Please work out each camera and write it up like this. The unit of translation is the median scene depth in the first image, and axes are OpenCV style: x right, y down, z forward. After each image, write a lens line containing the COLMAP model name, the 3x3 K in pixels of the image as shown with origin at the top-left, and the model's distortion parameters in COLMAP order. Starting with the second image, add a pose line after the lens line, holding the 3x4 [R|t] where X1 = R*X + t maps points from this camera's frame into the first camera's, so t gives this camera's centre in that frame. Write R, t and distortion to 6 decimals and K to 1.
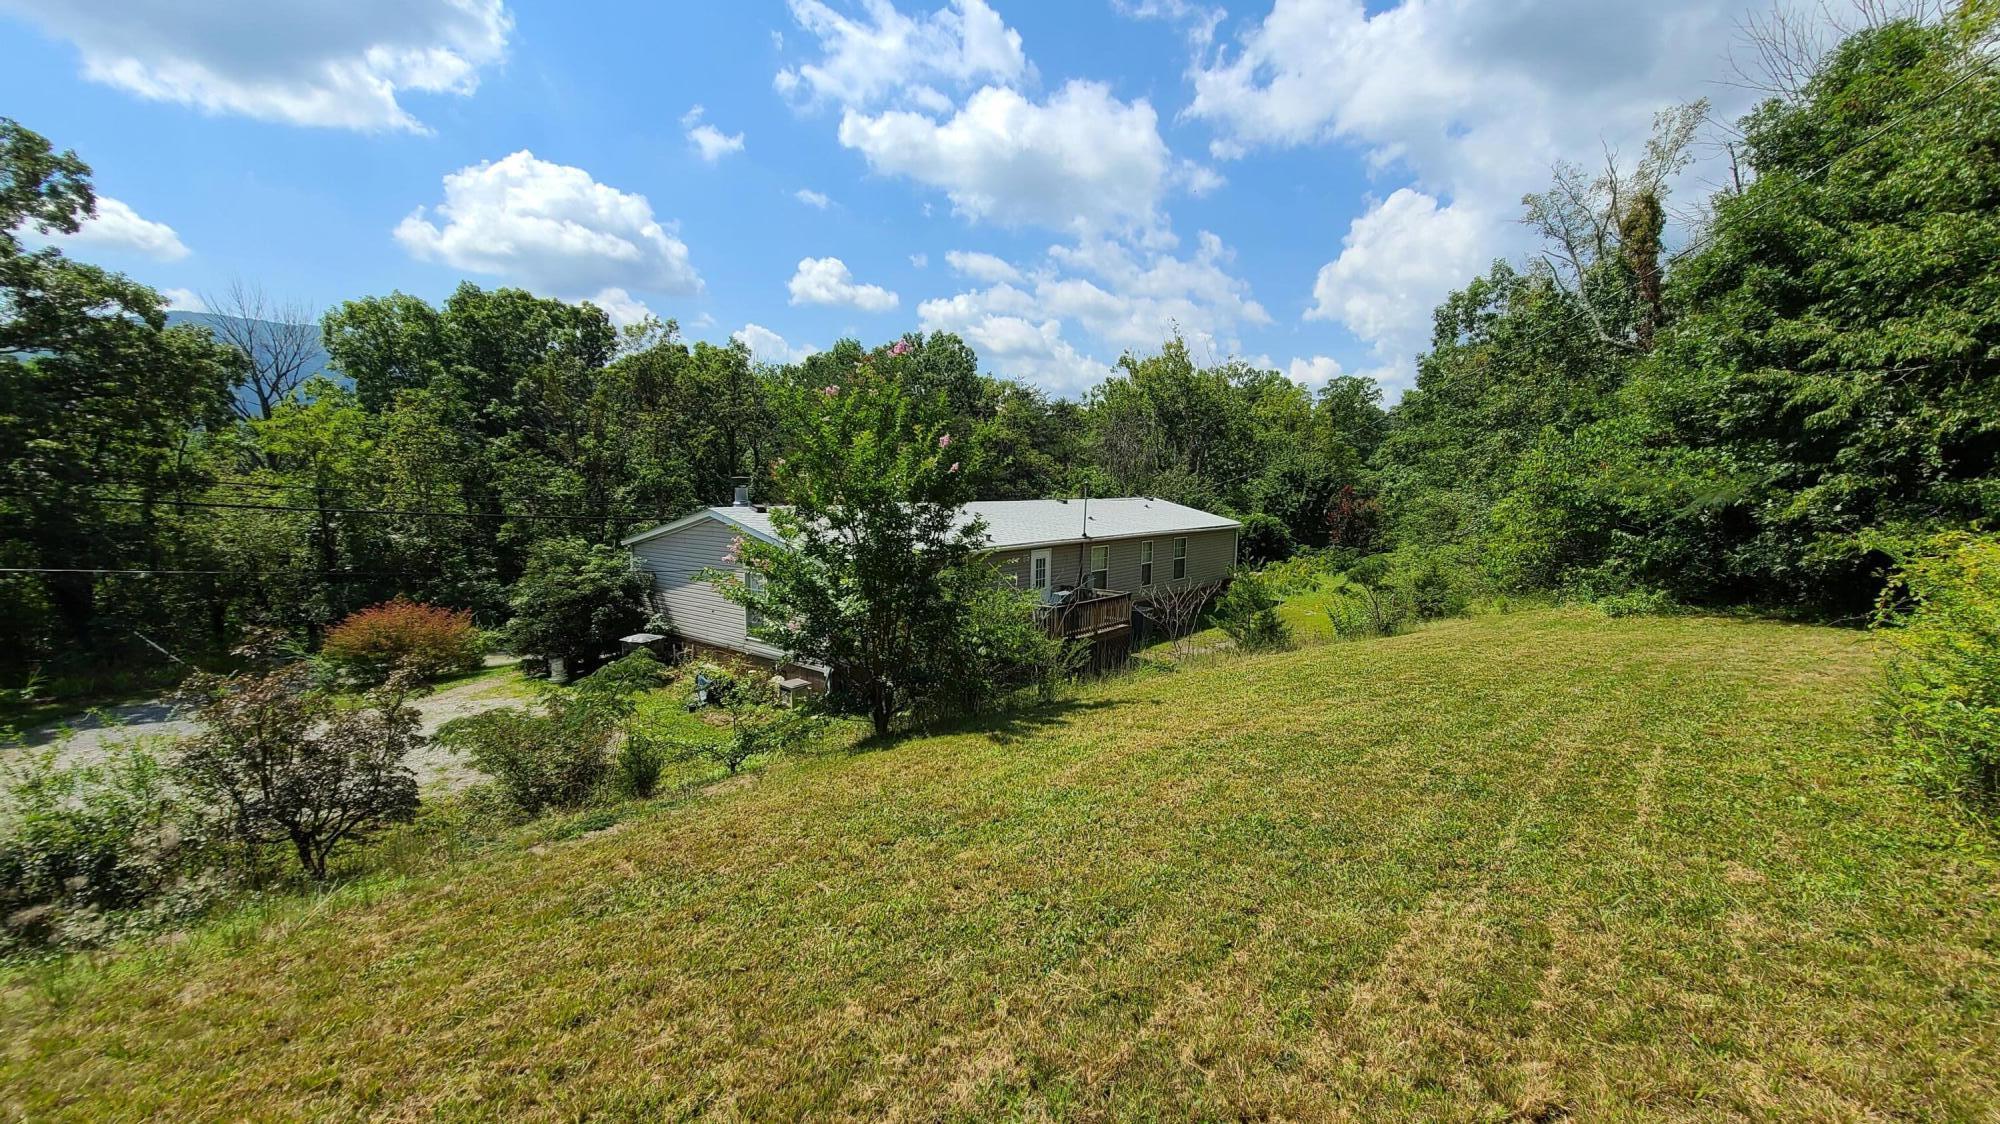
lens RADIAL K [[815.5, 0, 991.6], [0, 815.5, 586.3], [0, 0, 1]] dist [-0.001970, -0.000451]
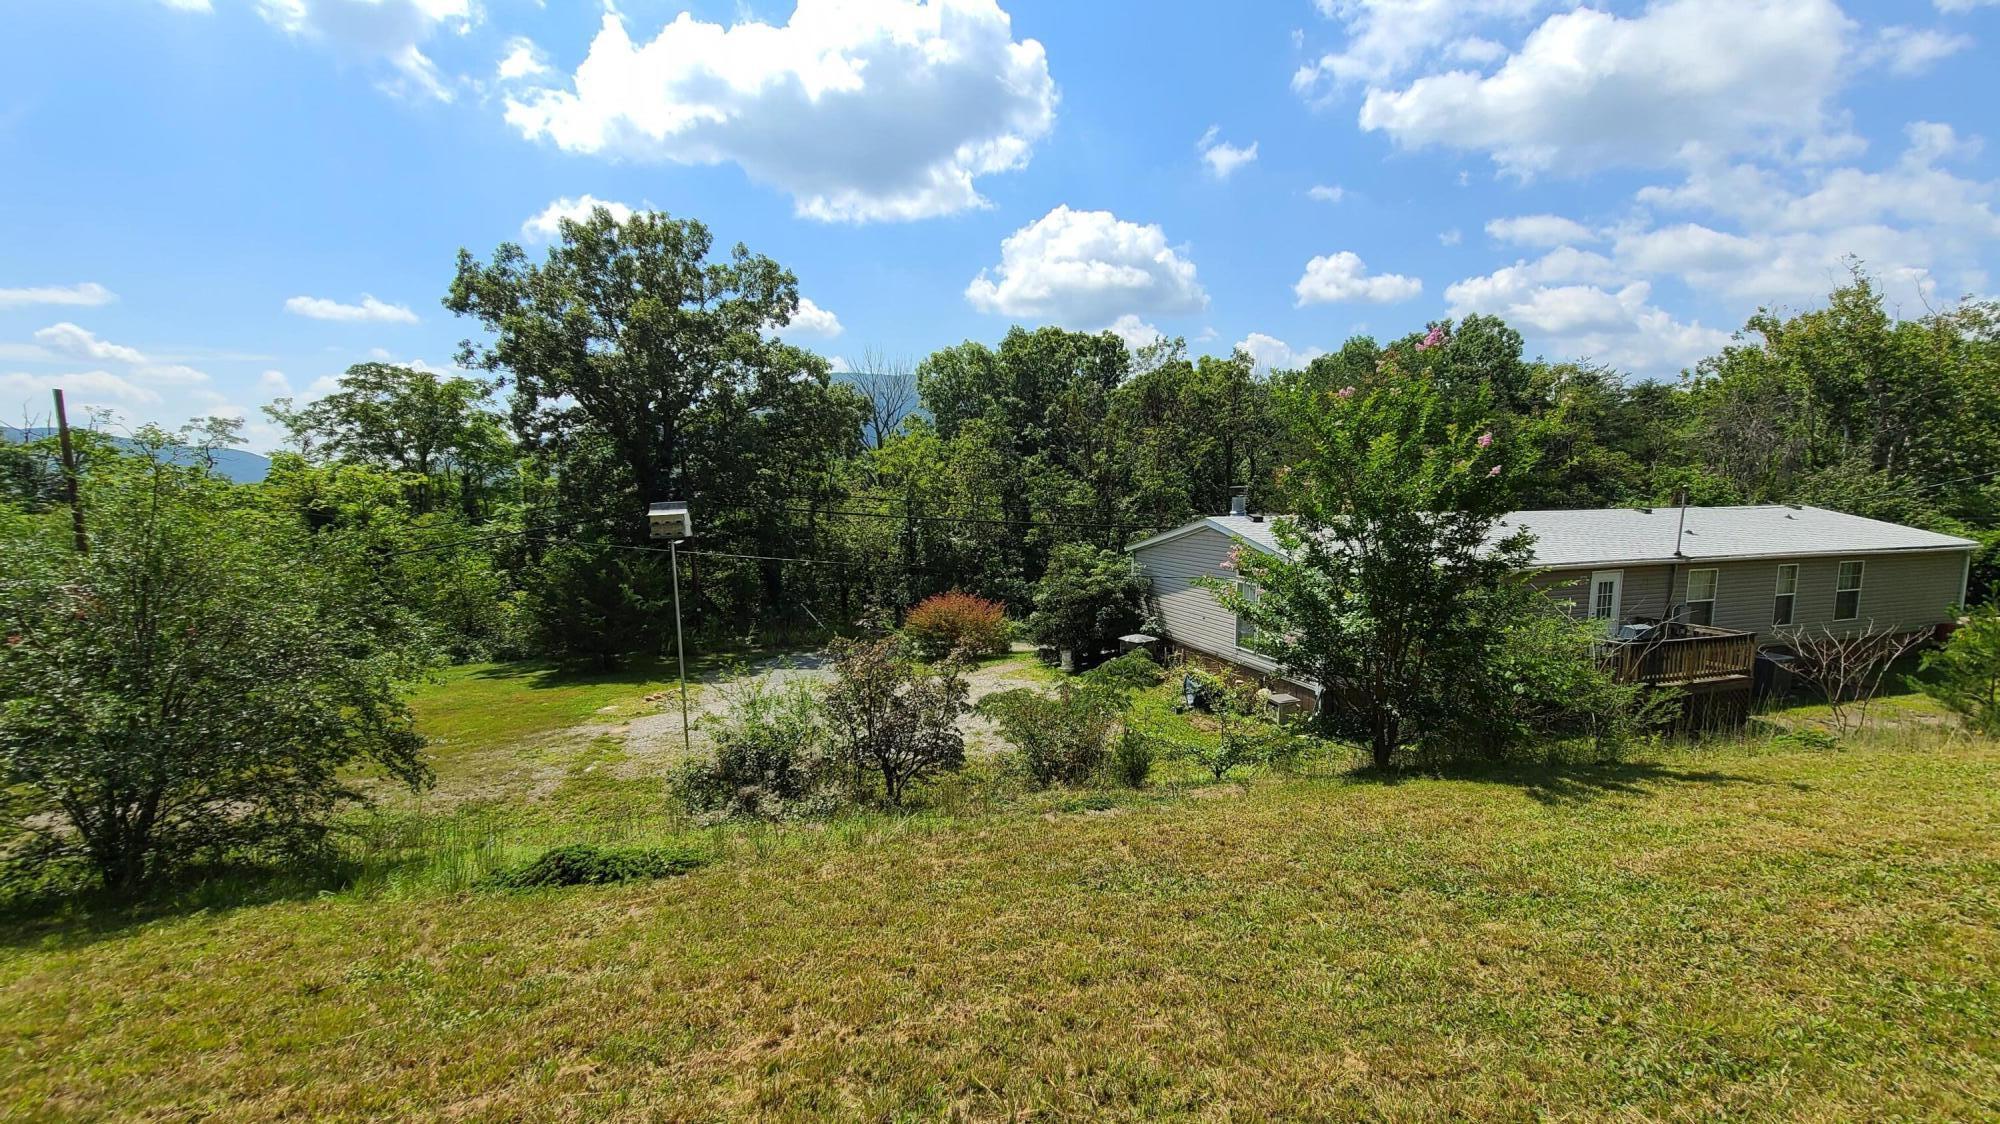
lens RADIAL K [[815.5, 0, 991.5], [0, 815.5, 586.4], [0, 0, 1]] dist [-0.001970, -0.000451]
pose [[0.834348, 0.050077, -0.548958, -0.003642], [-0.056213, 0.998403, 0.005639, 0.000081], [0.548364, 0.026154, 0.835831, -0.000859]]
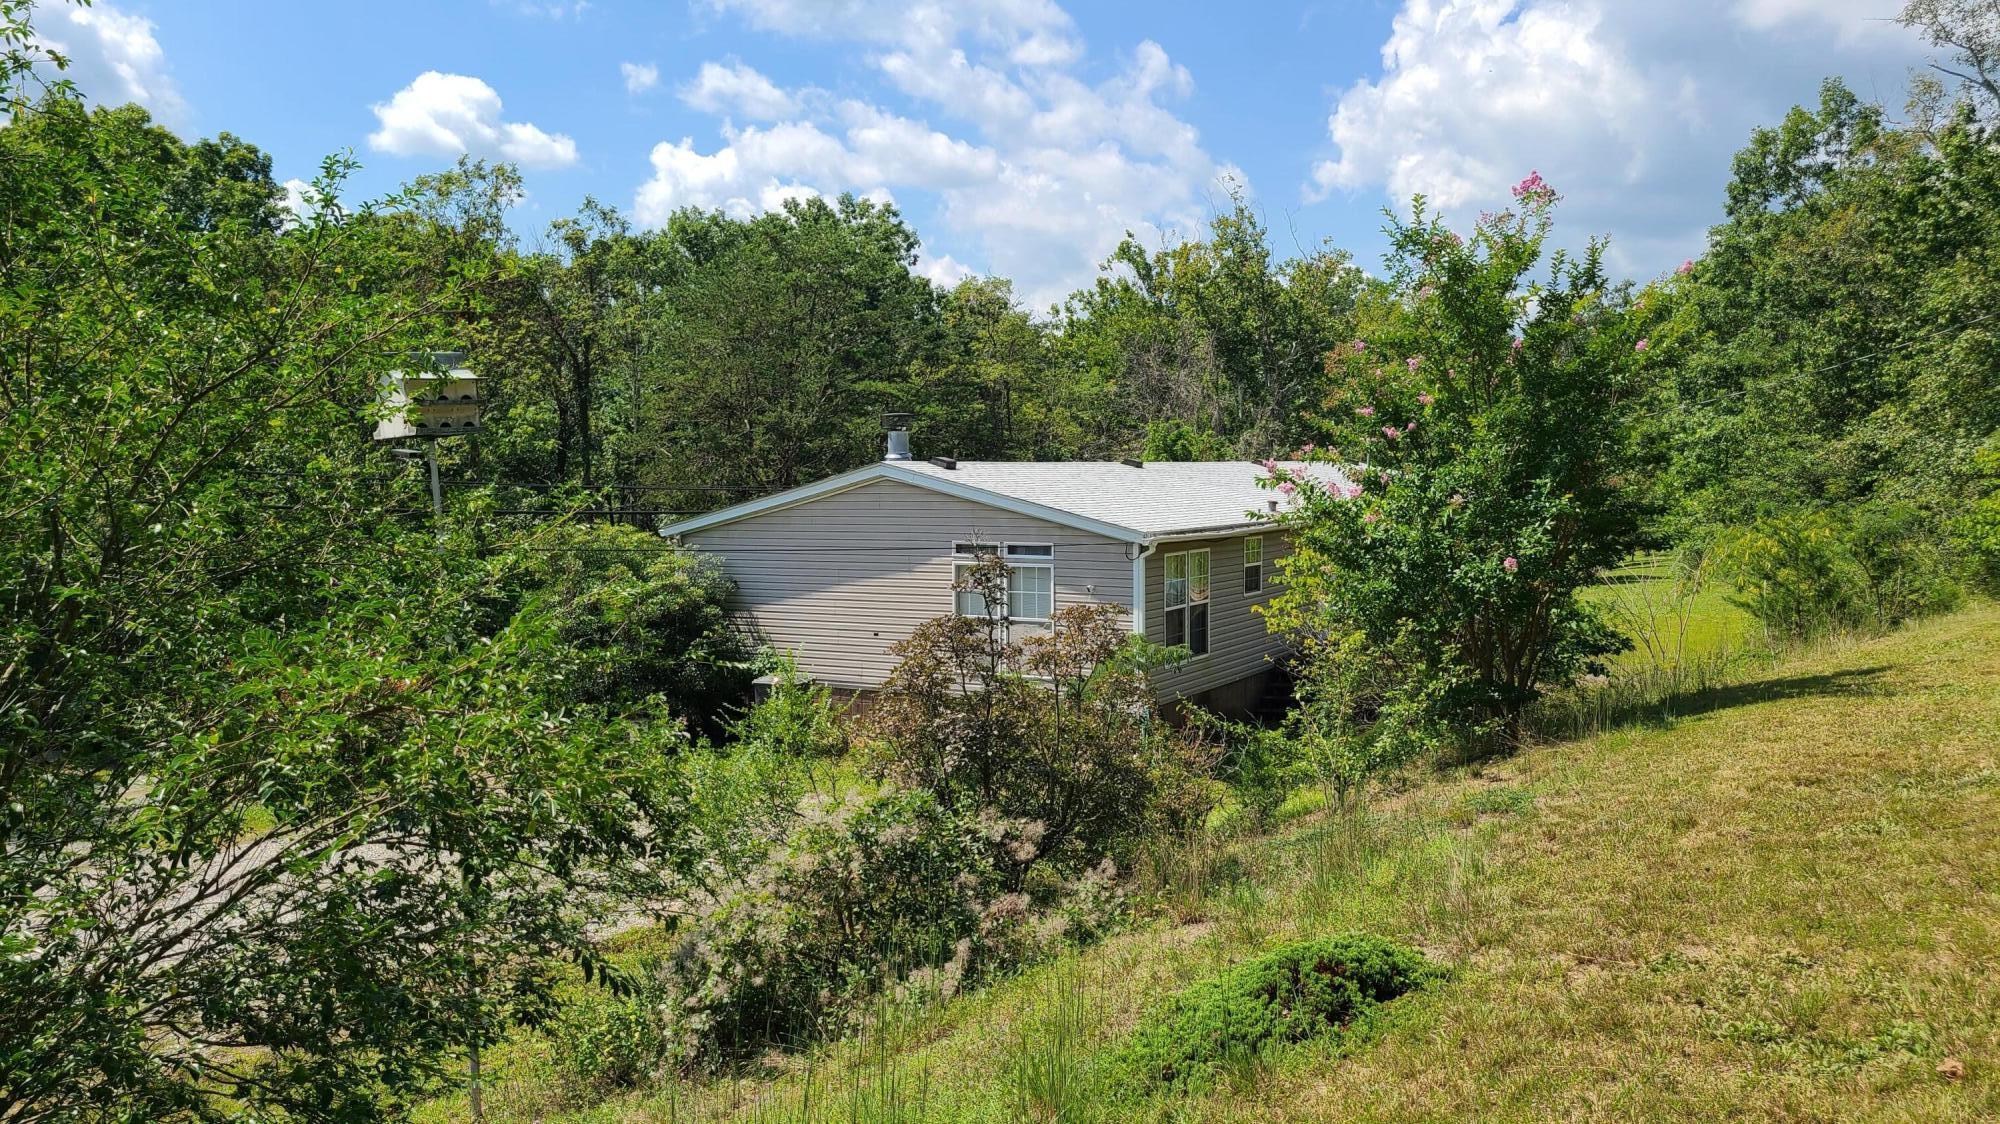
lens RADIAL K [[1493.6, 0, 982.0], [0, 1493.6, 571.3], [0, 0, 1]] dist [0.044007, -0.020071]
pose [[0.989493, -0.031069, 0.141200, -0.284000], [0.040132, 0.997282, -0.061791, 0.037898], [-0.138896, 0.066809, 0.988051, -0.068553]]
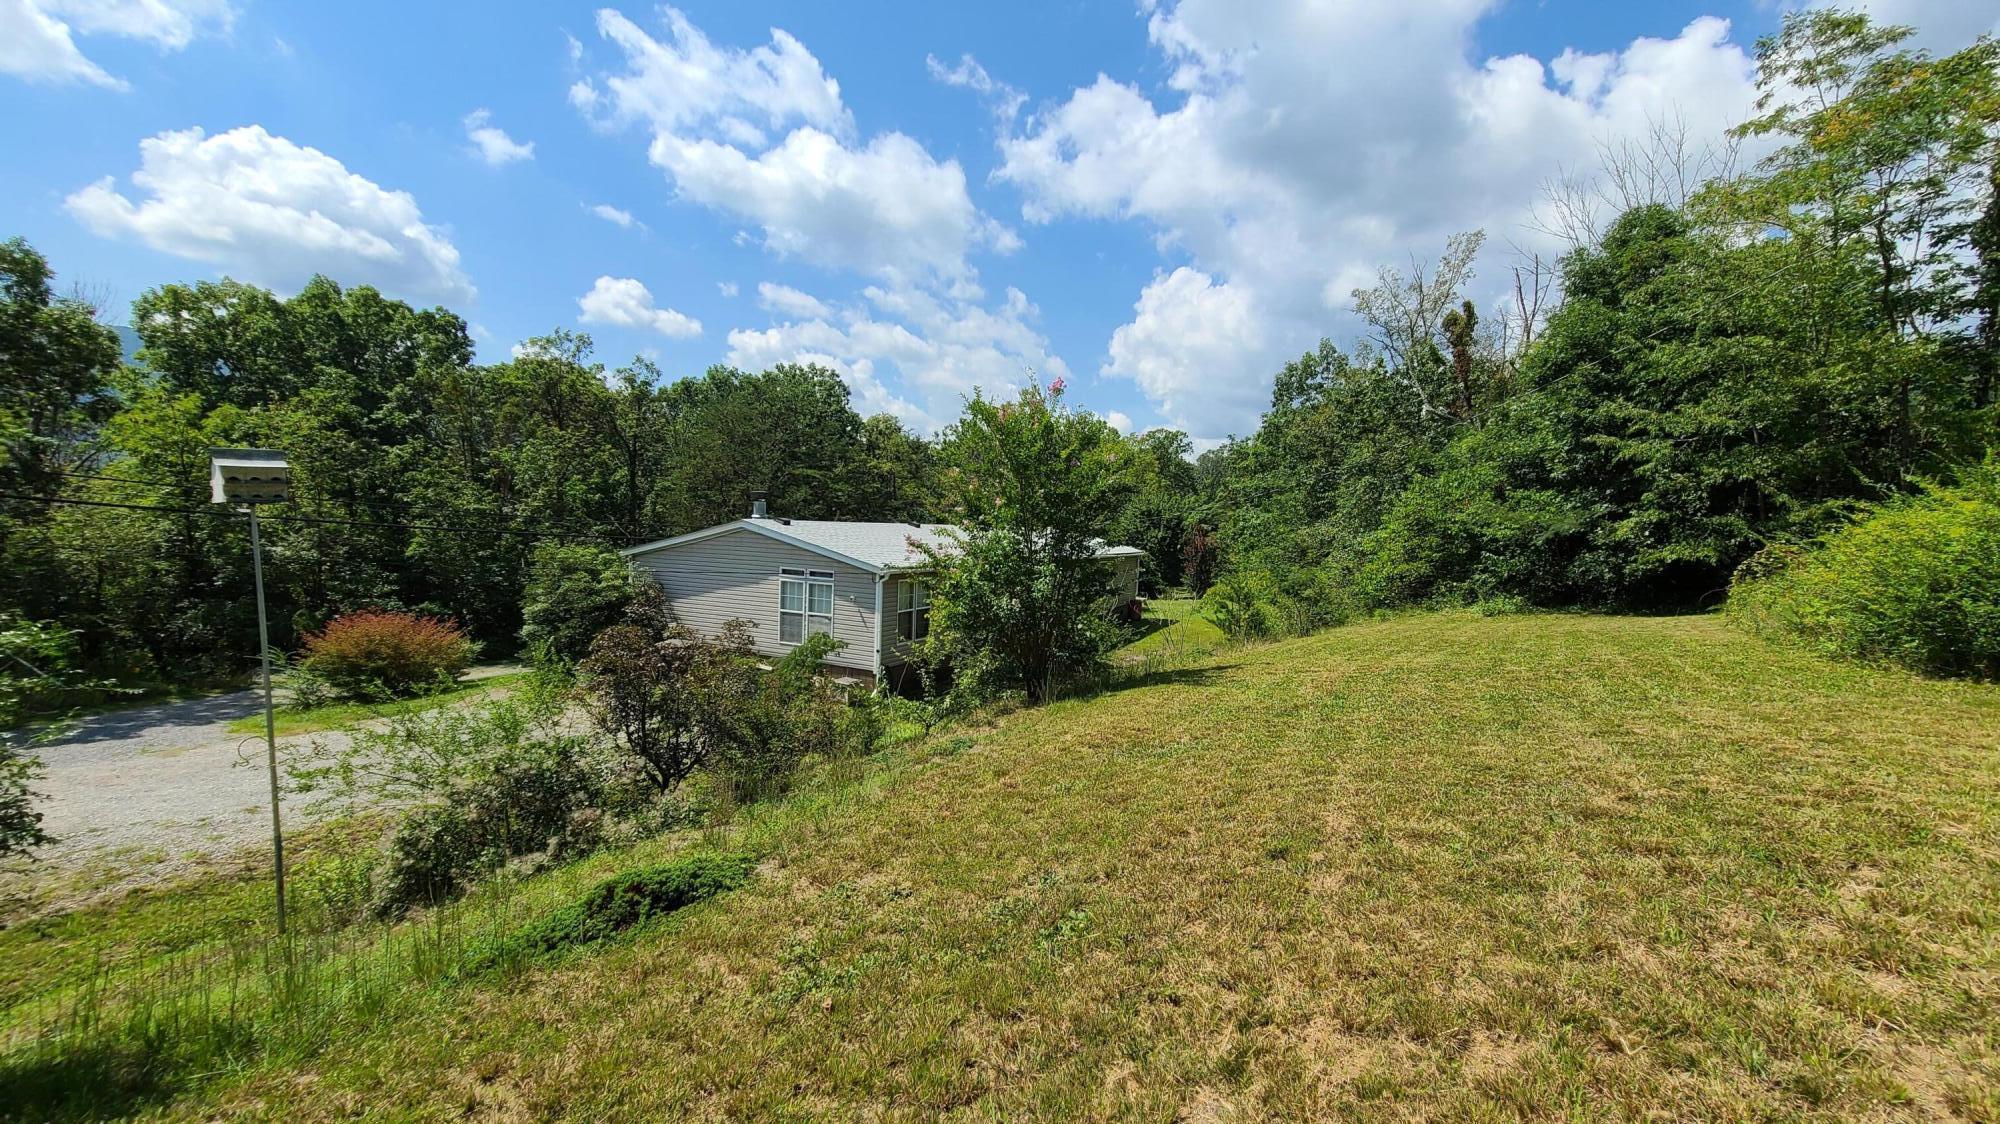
lens RADIAL K [[815.5, 0, 987.9], [0, 815.5, 581.2], [0, 0, 1]] dist [-0.001970, -0.000451]
pose [[0.973510, 0.009189, 0.228459, -0.182493], [0.002981, 0.998597, -0.052868, 0.026441], [-0.228625, 0.052149, 0.972117, -0.056369]]
